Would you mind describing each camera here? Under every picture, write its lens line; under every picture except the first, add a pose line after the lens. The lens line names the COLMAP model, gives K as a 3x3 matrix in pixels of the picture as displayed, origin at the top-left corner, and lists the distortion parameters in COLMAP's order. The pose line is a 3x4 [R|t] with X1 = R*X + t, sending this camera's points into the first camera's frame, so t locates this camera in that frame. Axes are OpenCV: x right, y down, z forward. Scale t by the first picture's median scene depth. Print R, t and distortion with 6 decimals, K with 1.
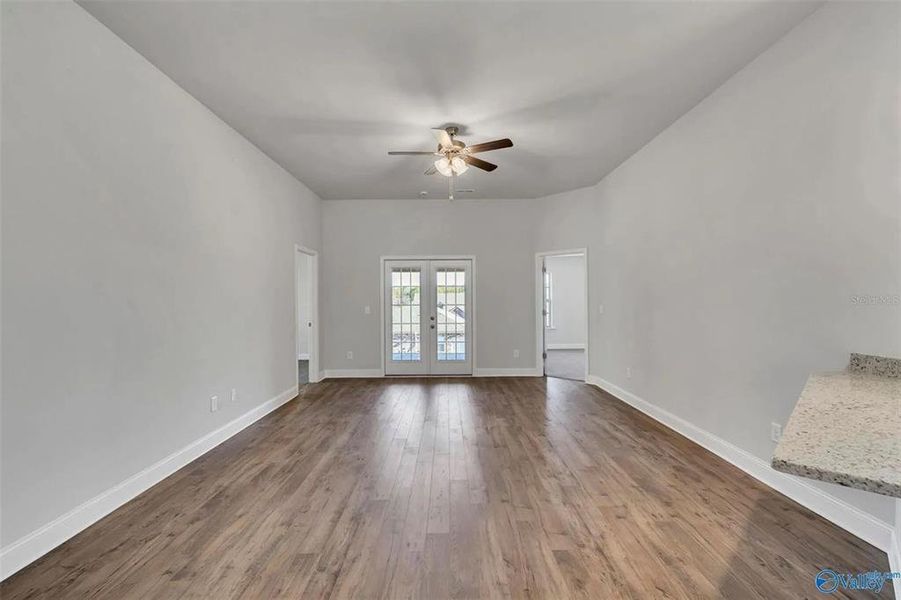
lens RADIAL K [[407.0, 0, 450.5], [0, 407.0, 300.0], [0, 0, 1]] dist [-0.002367, -0.000387]
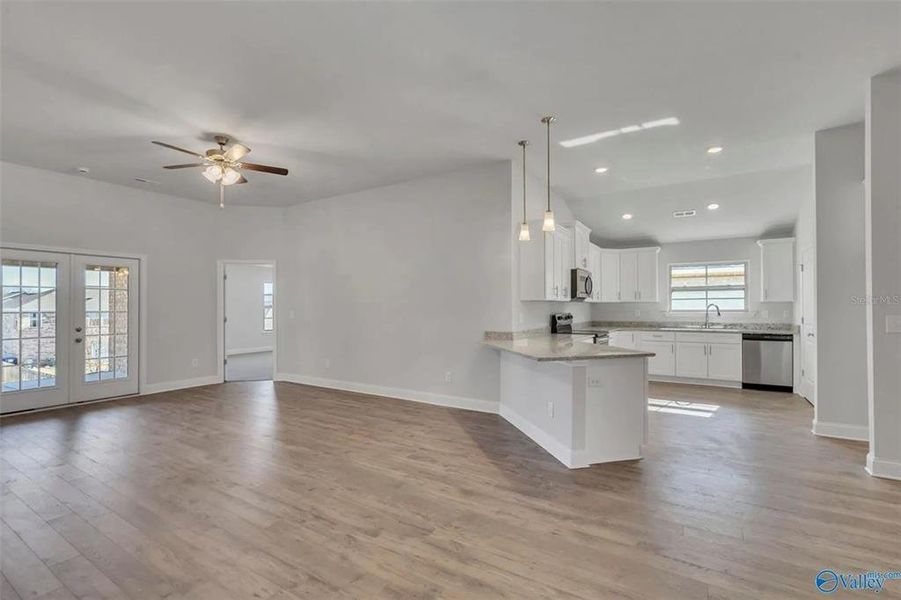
lens RADIAL K [[407.0, 0, 450.5], [0, 407.0, 300.0], [0, 0, 1]] dist [-0.002367, -0.000387]
pose [[0.541100, 0.020929, 0.840698, -0.543471], [-0.004926, 0.999752, -0.021719, 0.004146], [-0.840944, 0.007611, 0.541069, -0.029152]]
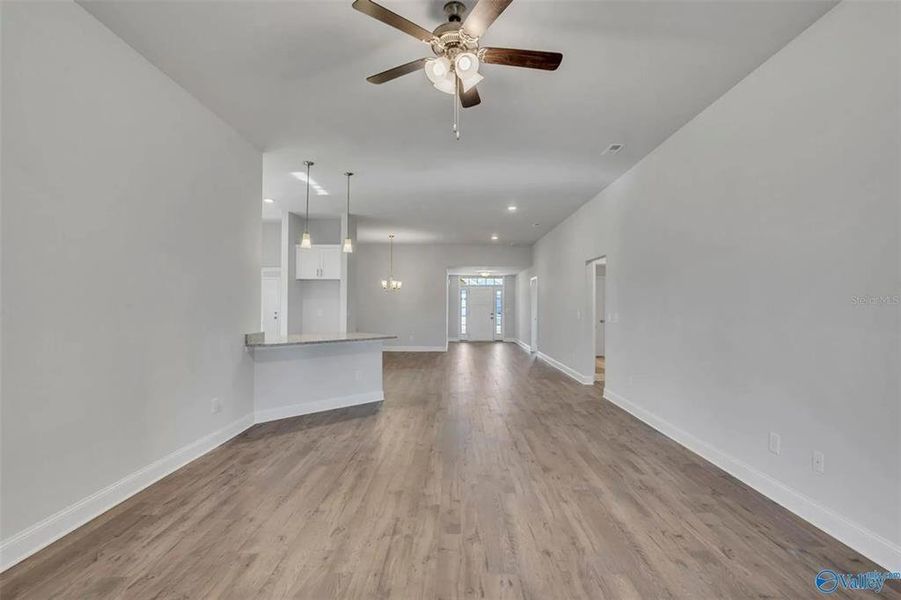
lens RADIAL K [[407.0, 0, 450.5], [0, 407.0, 300.0], [0, 0, 1]] dist [-0.002367, -0.000387]
pose [[-0.999862, 0.004597, 0.015938, 0.000449], [0.004283, 0.999797, -0.019679, 0.005392], [-0.016025, -0.019608, -0.999679, 1.570635]]
